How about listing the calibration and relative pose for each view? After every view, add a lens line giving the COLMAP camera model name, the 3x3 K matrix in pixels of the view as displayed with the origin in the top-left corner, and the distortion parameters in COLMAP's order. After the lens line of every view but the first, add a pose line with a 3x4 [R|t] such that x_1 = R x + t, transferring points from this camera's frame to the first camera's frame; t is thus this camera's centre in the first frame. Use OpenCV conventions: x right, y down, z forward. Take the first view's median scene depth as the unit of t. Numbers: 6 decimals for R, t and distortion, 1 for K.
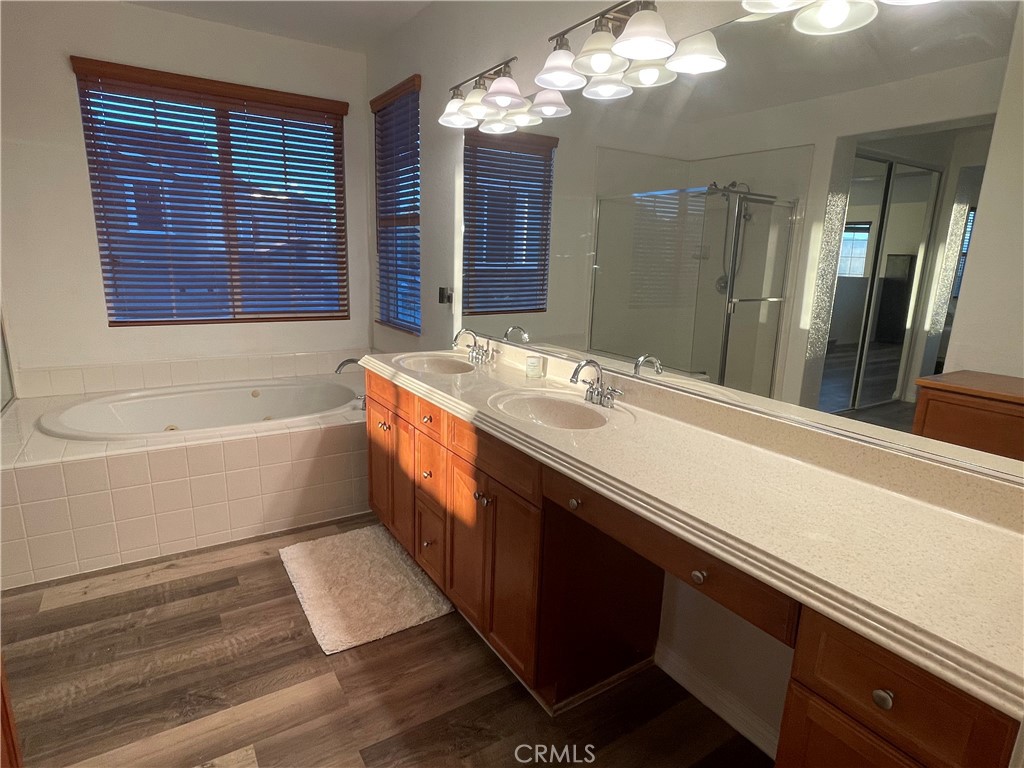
lens RADIAL K [[573.5, 0, 509.0], [0, 573.5, 390.7], [0, 0, 1]] dist [0.000607, 0.000252]
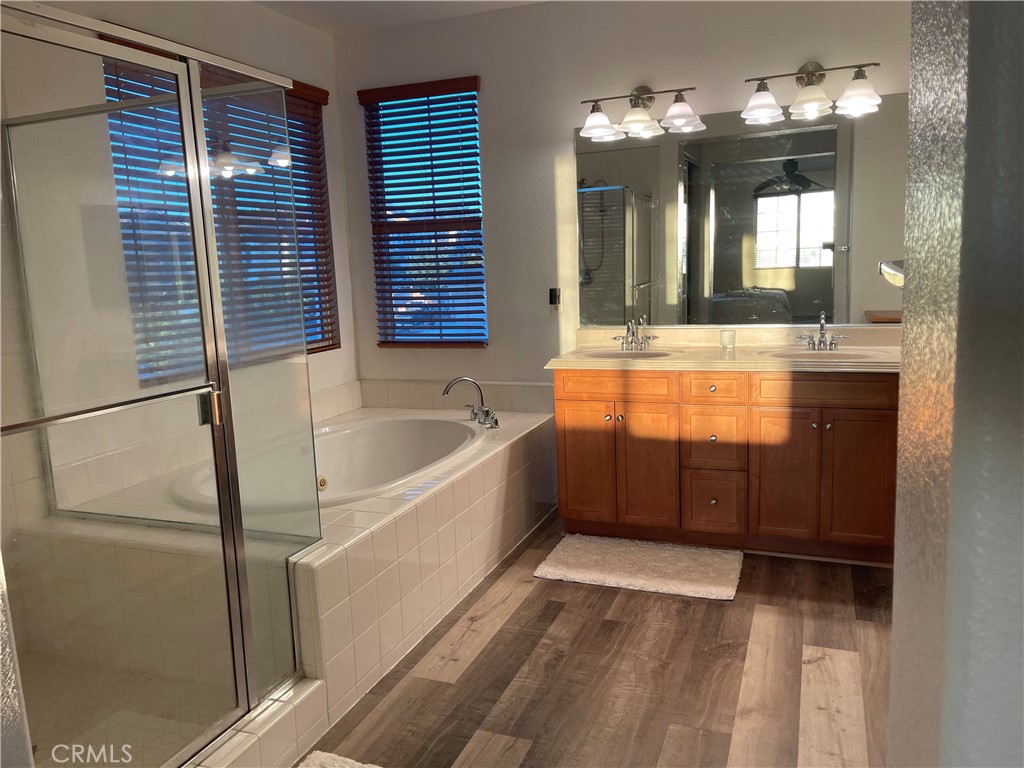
lens RADIAL K [[786.8, 0, 513.9], [0, 786.8, 376.7], [0, 0, 1]] dist [0.050422, 0.002927]
pose [[0.799720, -0.152016, 0.580810, -1.236919], [0.200527, 0.979489, -0.019744, -0.021372], [-0.565895, 0.132257, 0.813800, -0.071114]]
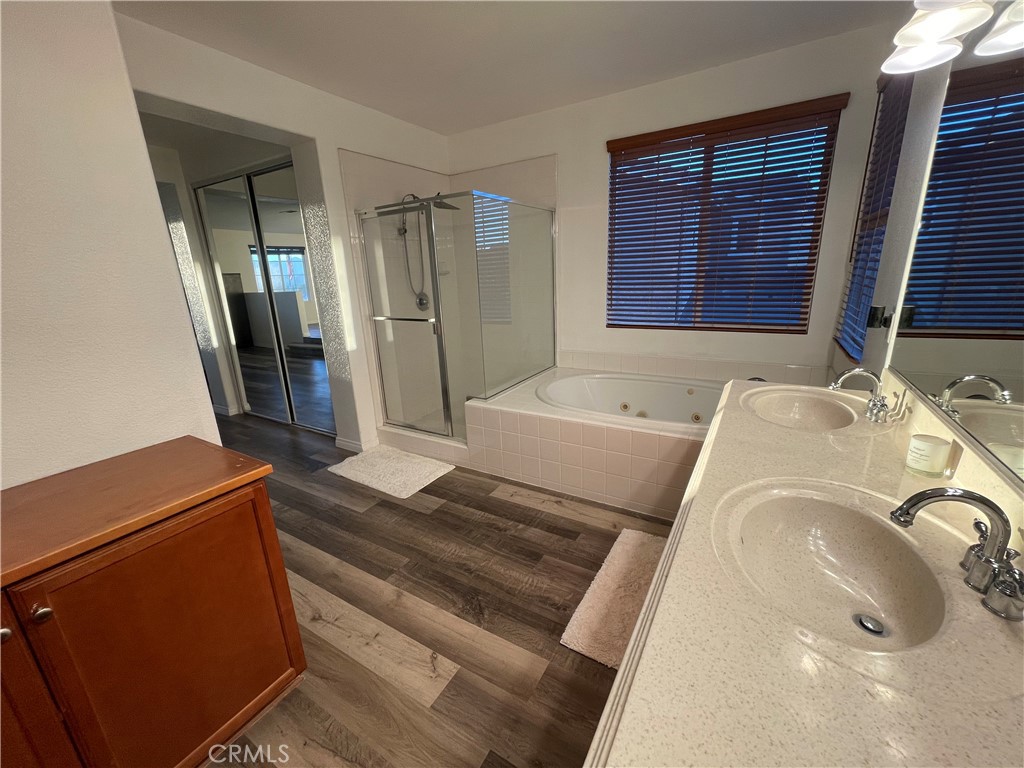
lens RADIAL K [[411.9, 0, 511.4], [0, 411.9, 388.7], [0, 0, 1]] dist [-0.007288, -0.000095]
pose [[0.449139, 0.196821, -0.871513, 0.194271], [-0.151813, 0.978062, 0.142647, -0.098449], [0.880470, 0.068239, 0.469166, 0.420212]]
